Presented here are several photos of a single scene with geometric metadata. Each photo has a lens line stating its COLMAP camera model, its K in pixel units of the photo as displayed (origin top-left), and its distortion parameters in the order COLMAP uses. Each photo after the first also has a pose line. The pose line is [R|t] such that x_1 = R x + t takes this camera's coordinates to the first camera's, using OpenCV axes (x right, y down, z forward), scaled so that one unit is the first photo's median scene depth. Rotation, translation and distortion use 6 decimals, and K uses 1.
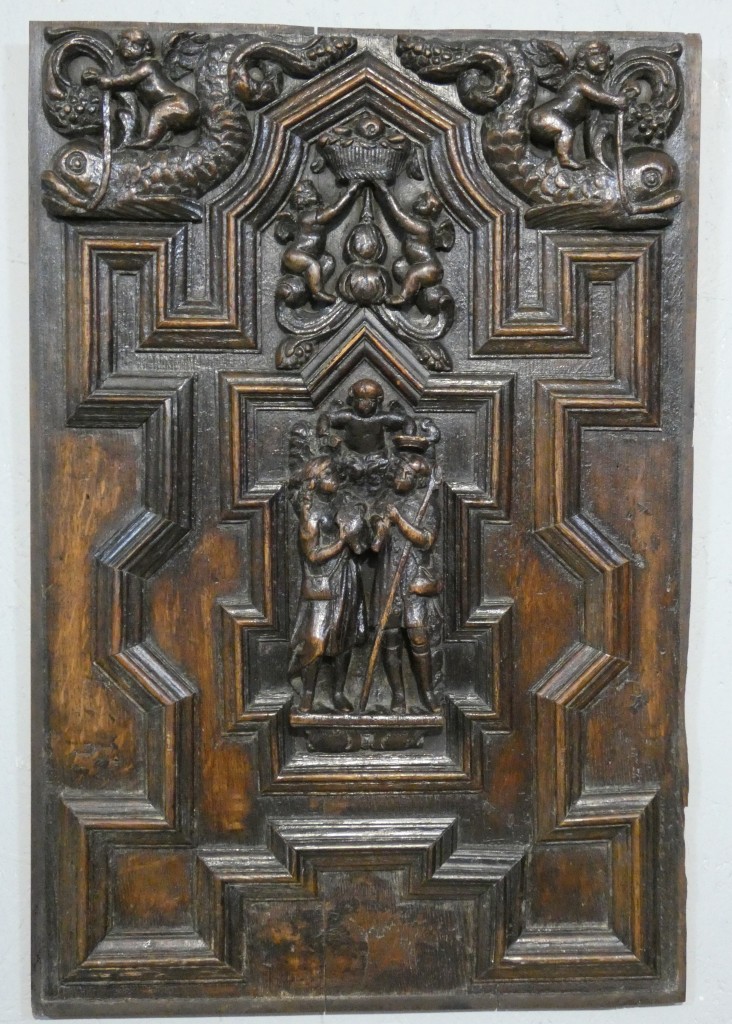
lens RADIAL K [[1639.5, 0, 404.5], [0, 1639.5, 515.9], [0, 0, 1]] dist [0.025564, -0.073885]
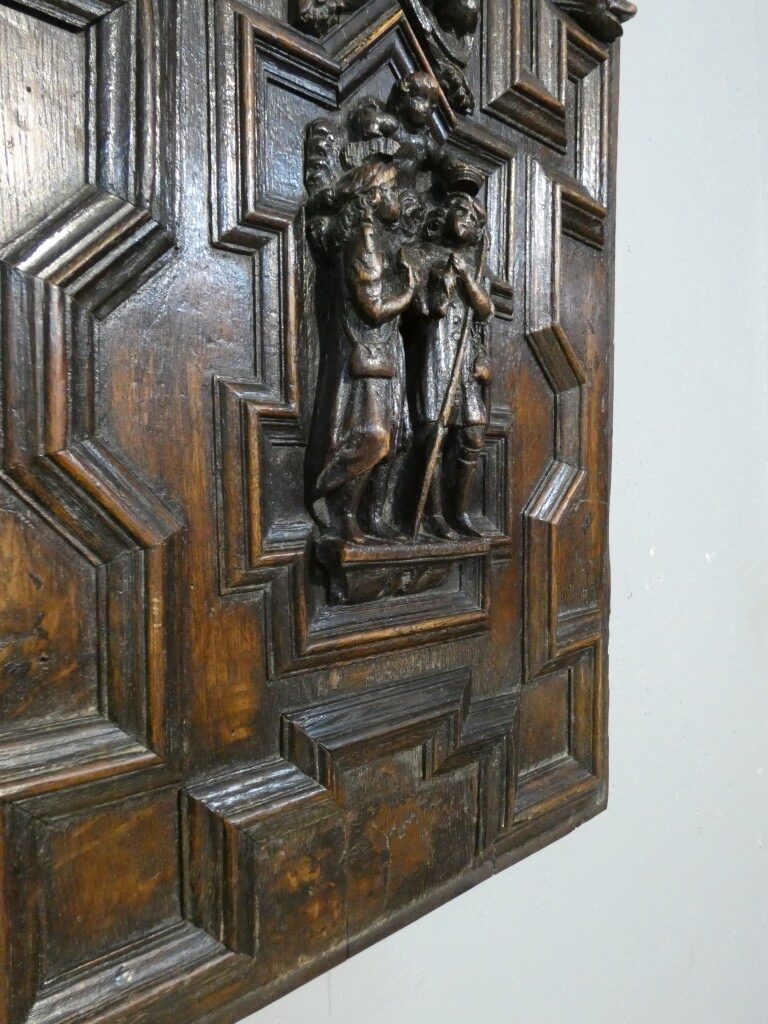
lens RADIAL K [[759.0, 0, 398.0], [0, 759.0, 527.2], [0, 0, 1]] dist [-0.024622, 0.004199]
pose [[0.754399, -0.036406, 0.655406, -0.250917], [0.033788, 0.999291, 0.016616, 0.107285], [-0.655546, 0.009610, 0.755094, 0.749559]]
